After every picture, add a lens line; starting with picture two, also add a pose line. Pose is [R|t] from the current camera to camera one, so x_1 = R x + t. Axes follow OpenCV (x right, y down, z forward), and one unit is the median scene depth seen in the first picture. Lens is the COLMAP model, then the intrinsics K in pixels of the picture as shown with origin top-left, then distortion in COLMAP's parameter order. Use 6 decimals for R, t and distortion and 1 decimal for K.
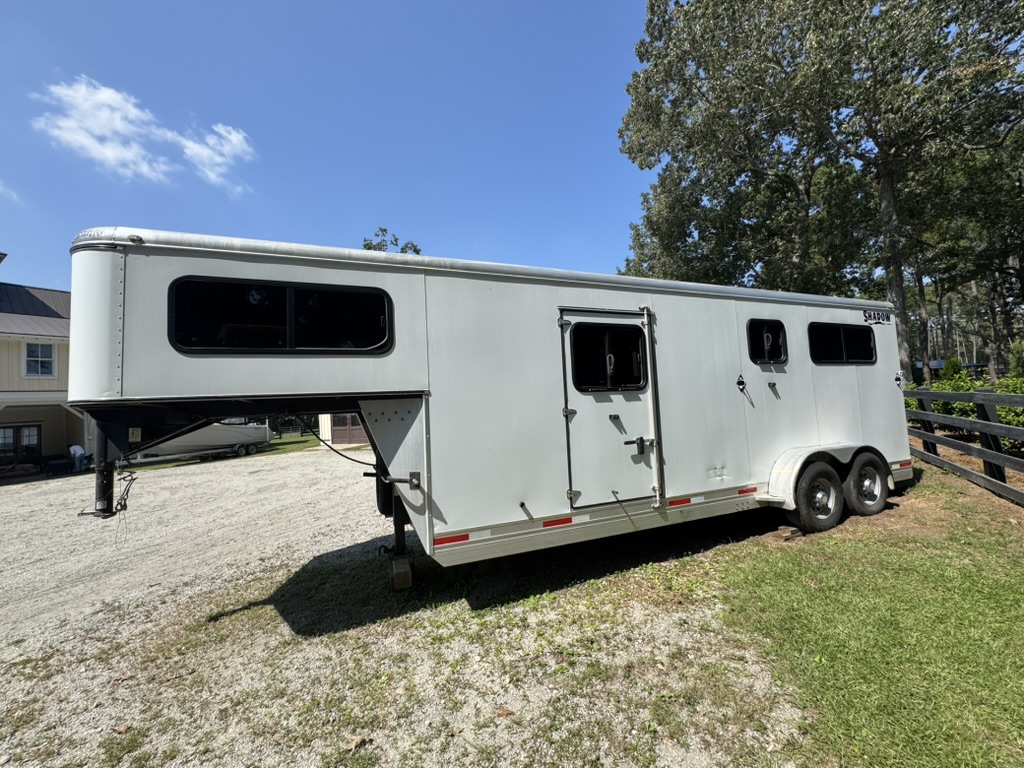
lens RADIAL K [[413.8, 0, 512.8], [0, 413.8, 381.3], [0, 0, 1]] dist [-0.004297, 0.000560]
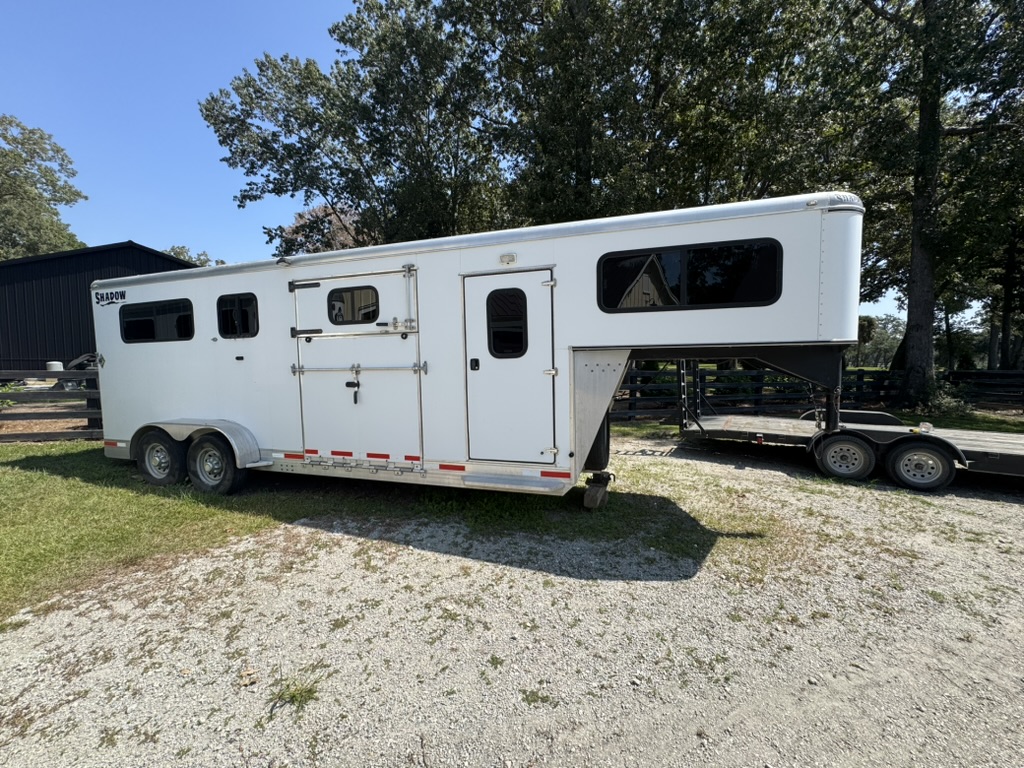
lens RADIAL K [[413.8, 0, 509.8], [0, 413.8, 384.0], [0, 0, 1]] dist [-0.004297, 0.000560]
pose [[-0.770663, 0.022773, 0.636836, -0.957844], [0.016968, 0.999740, -0.015216, 0.171489], [-0.637017, -0.000920, -0.770849, 2.370383]]
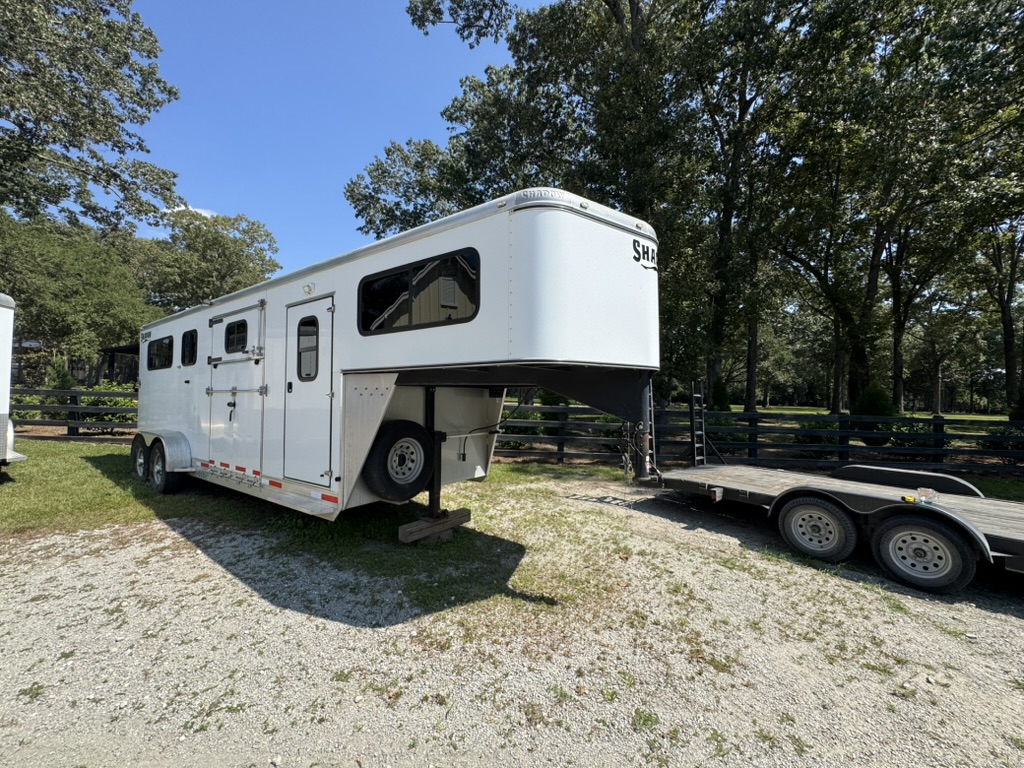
lens RADIAL K [[413.8, 0, 509.8], [0, 413.8, 383.0], [0, 0, 1]] dist [-0.004297, 0.000560]
pose [[-0.535609, 0.076092, 0.841031, -1.531390], [-0.030918, 0.993497, -0.109577, 0.199513], [-0.843900, -0.084694, -0.529773, 1.655562]]
